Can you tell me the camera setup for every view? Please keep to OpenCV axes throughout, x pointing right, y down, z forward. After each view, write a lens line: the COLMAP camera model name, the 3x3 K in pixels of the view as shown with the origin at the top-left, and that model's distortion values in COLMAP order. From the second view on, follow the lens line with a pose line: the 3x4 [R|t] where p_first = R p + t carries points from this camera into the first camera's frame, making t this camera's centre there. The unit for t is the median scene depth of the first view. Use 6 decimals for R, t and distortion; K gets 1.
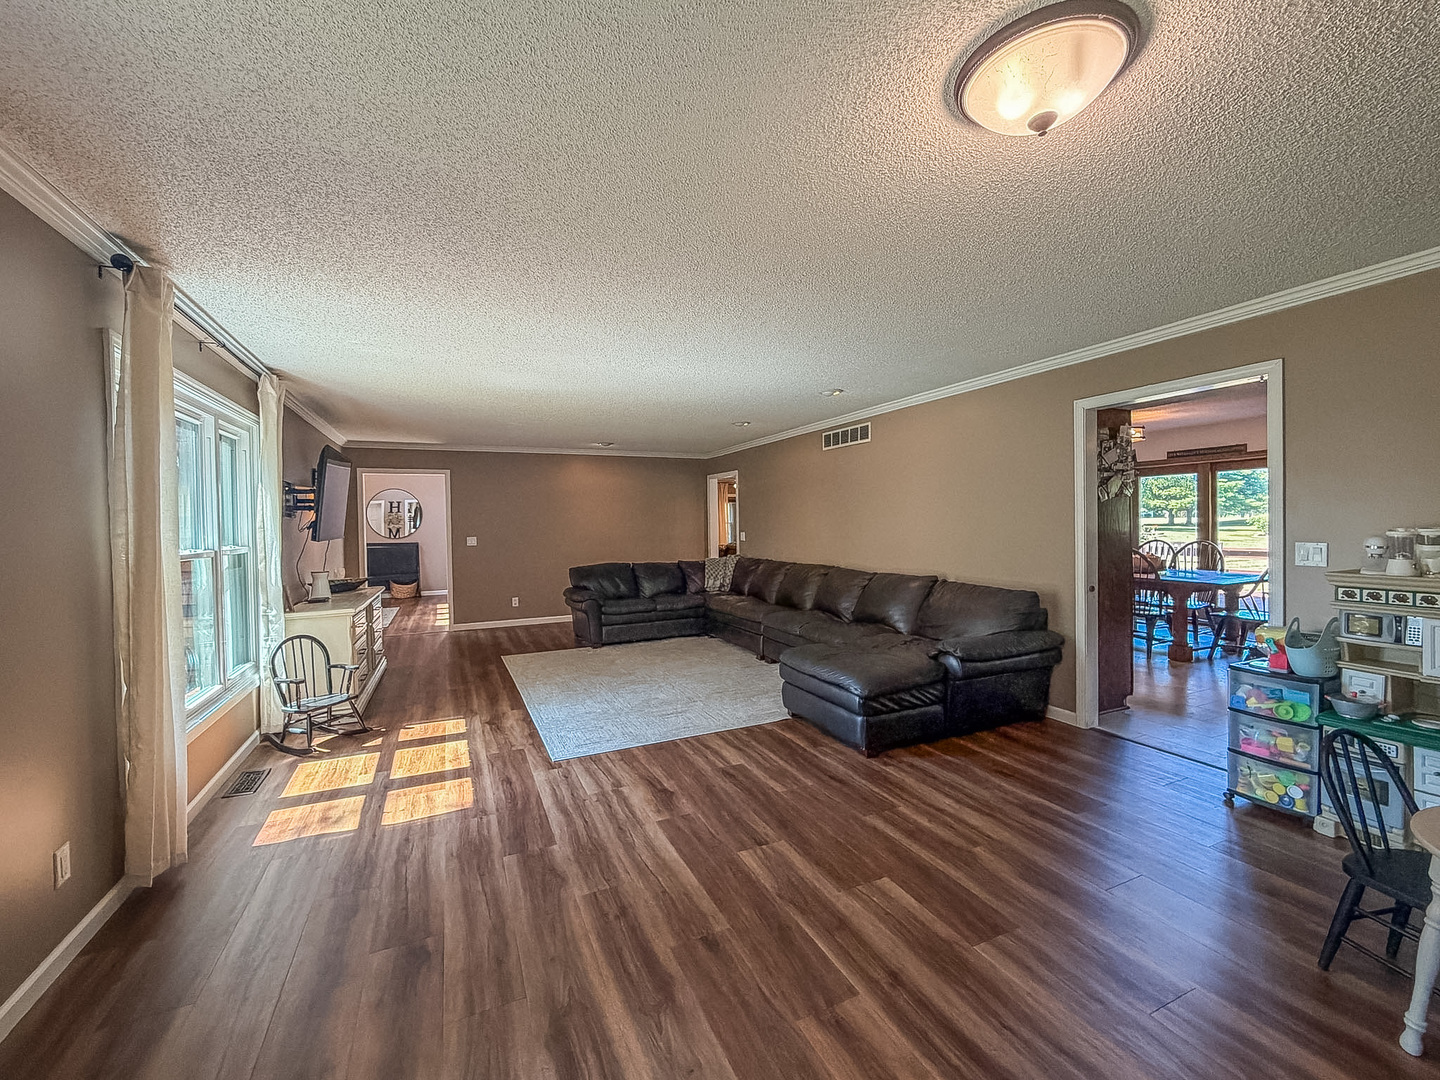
lens RADIAL K [[578.9, 0, 736.7], [0, 578.9, 518.2], [0, 0, 1]] dist [-0.002509, 0.000486]
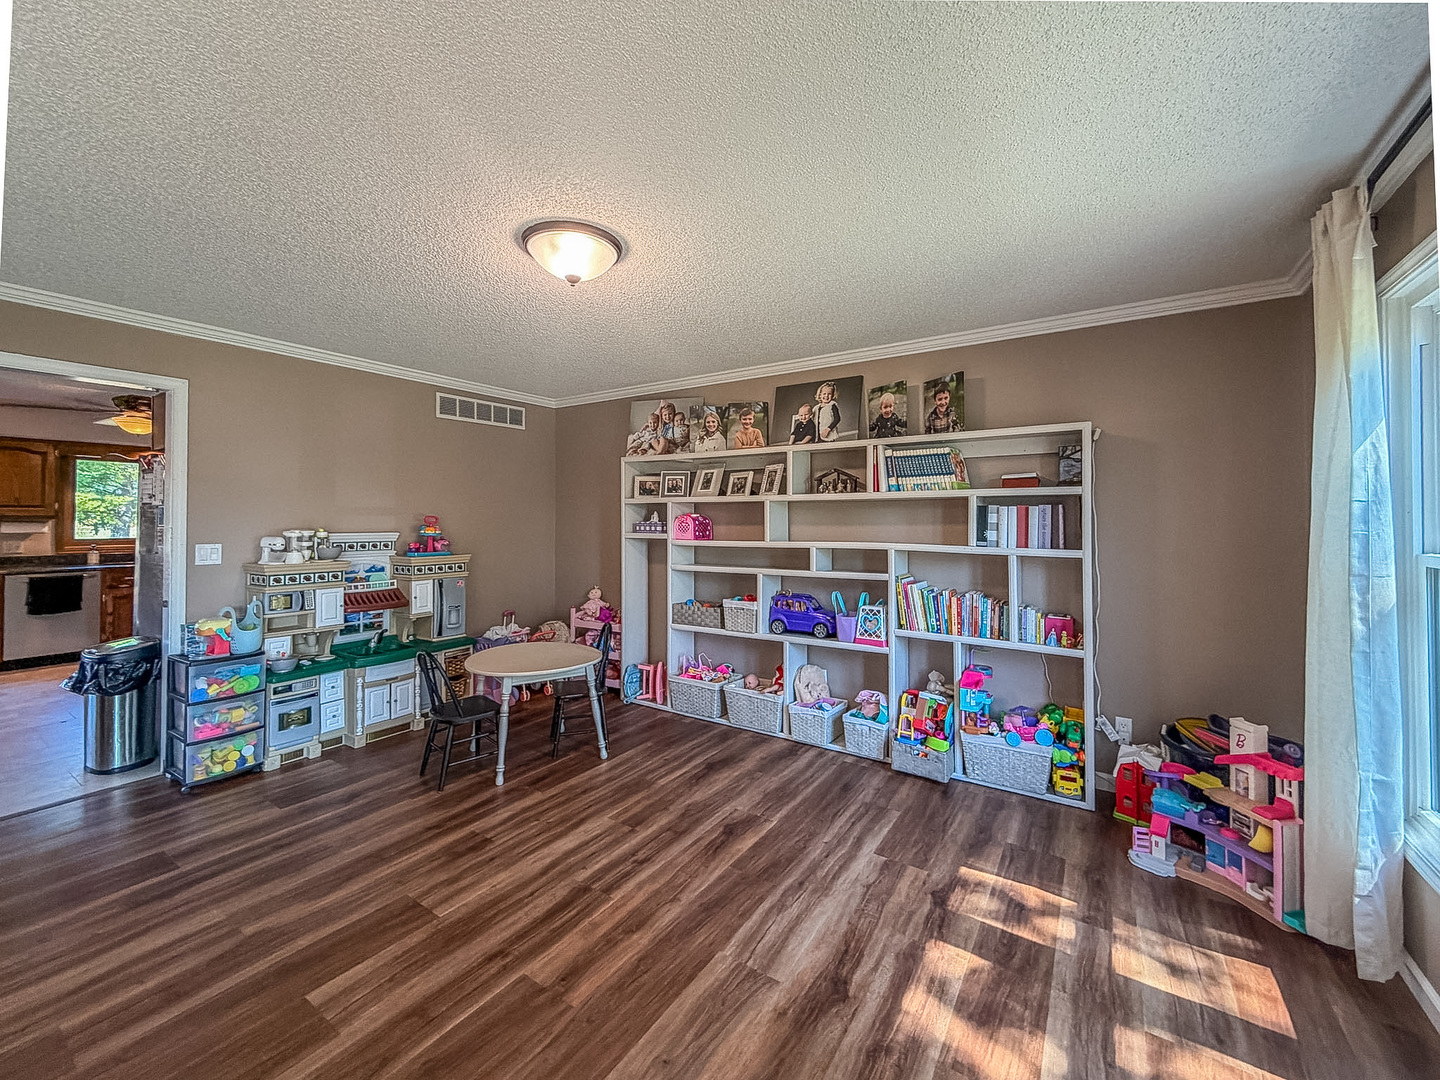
lens RADIAL K [[578.9, 0, 705.4], [0, 578.9, 515.6], [0, 0, 1]] dist [-0.002509, 0.000486]
pose [[-0.481568, 0.024629, 0.876063, -0.419886], [0.008169, 0.999688, -0.023614, 0.024891], [-0.876371, -0.004215, -0.481619, 0.602885]]
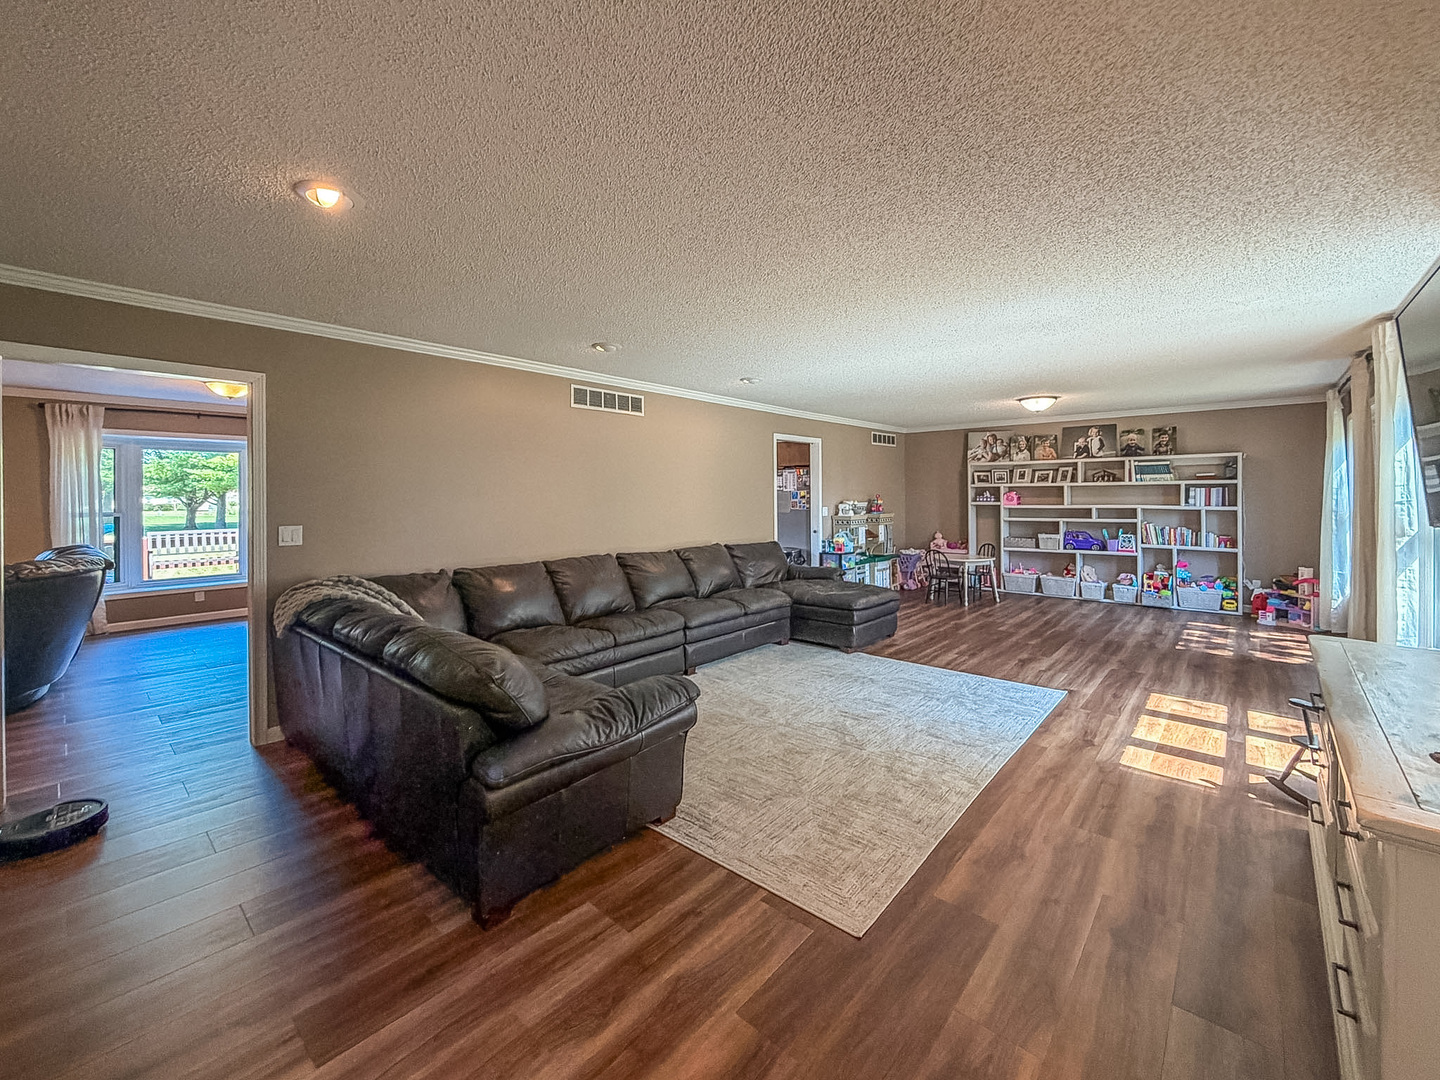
lens RADIAL K [[578.9, 0, 711.2], [0, 578.9, 501.1], [0, 0, 1]] dist [-0.002509, 0.000486]
pose [[-0.347993, 0.008719, 0.937457, -1.116065], [0.016018, 0.999866, -0.003354, 0.018093], [-0.937360, 0.013849, -0.348086, 1.979604]]
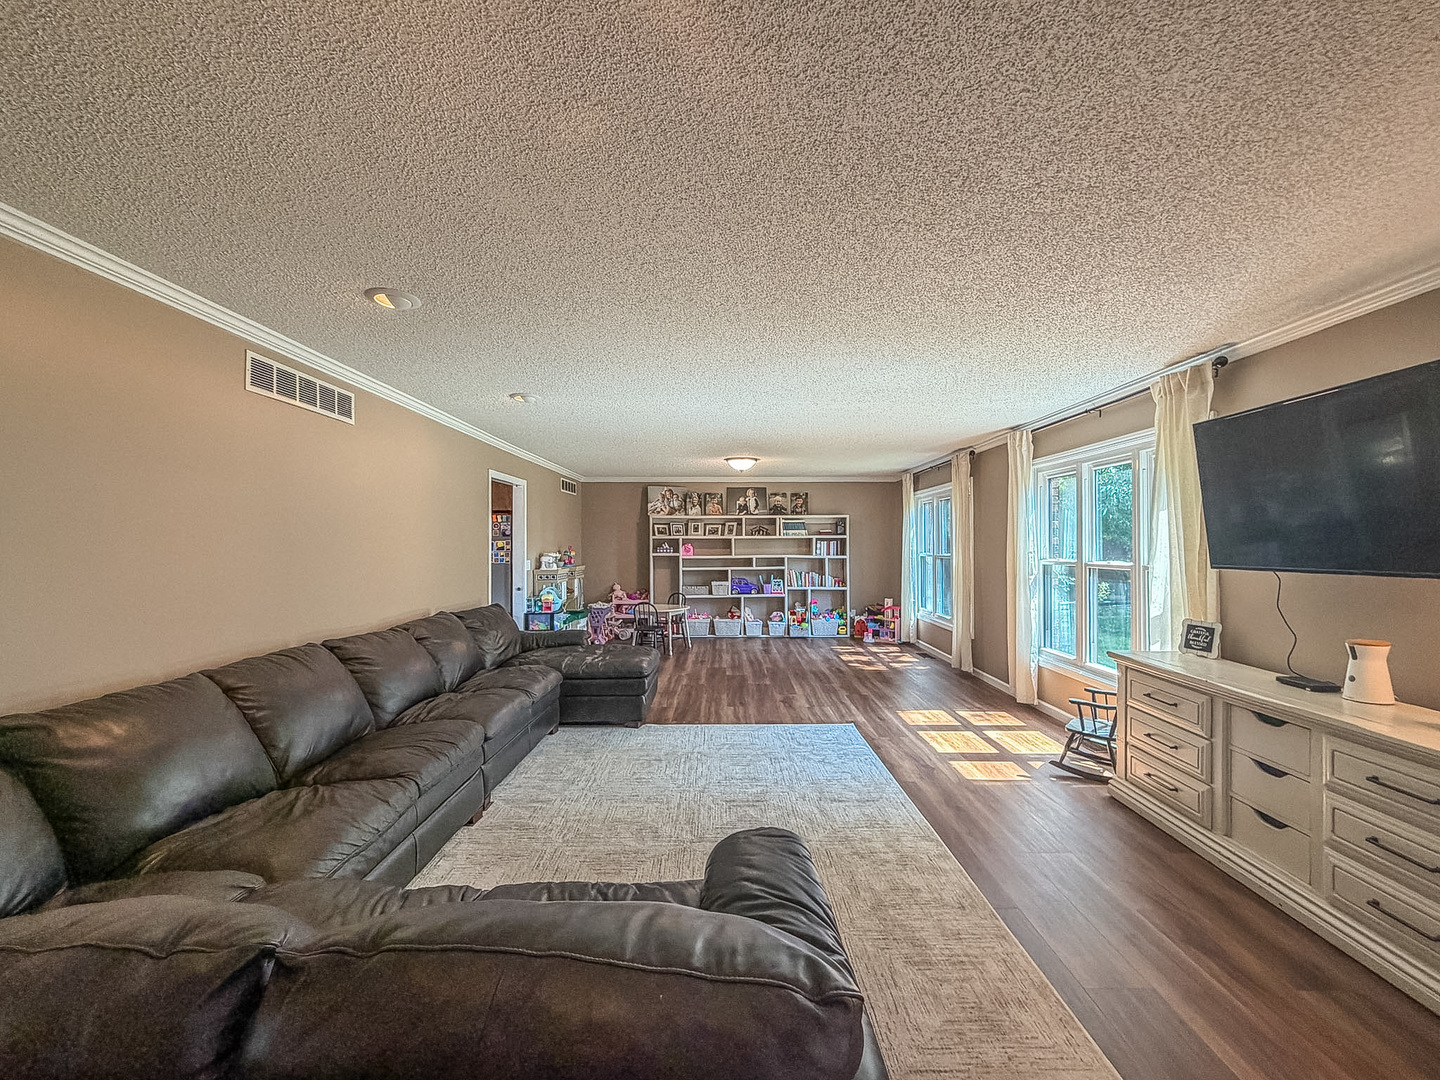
lens RADIAL K [[578.9, 0, 708.1], [0, 578.9, 537.7], [0, 0, 1]] dist [-0.002509, 0.000486]
pose [[-0.880470, 0.023694, 0.473509, -0.626618], [0.018971, 0.999711, -0.014749, 0.006238], [-0.473722, -0.004003, -0.880666, 2.196138]]
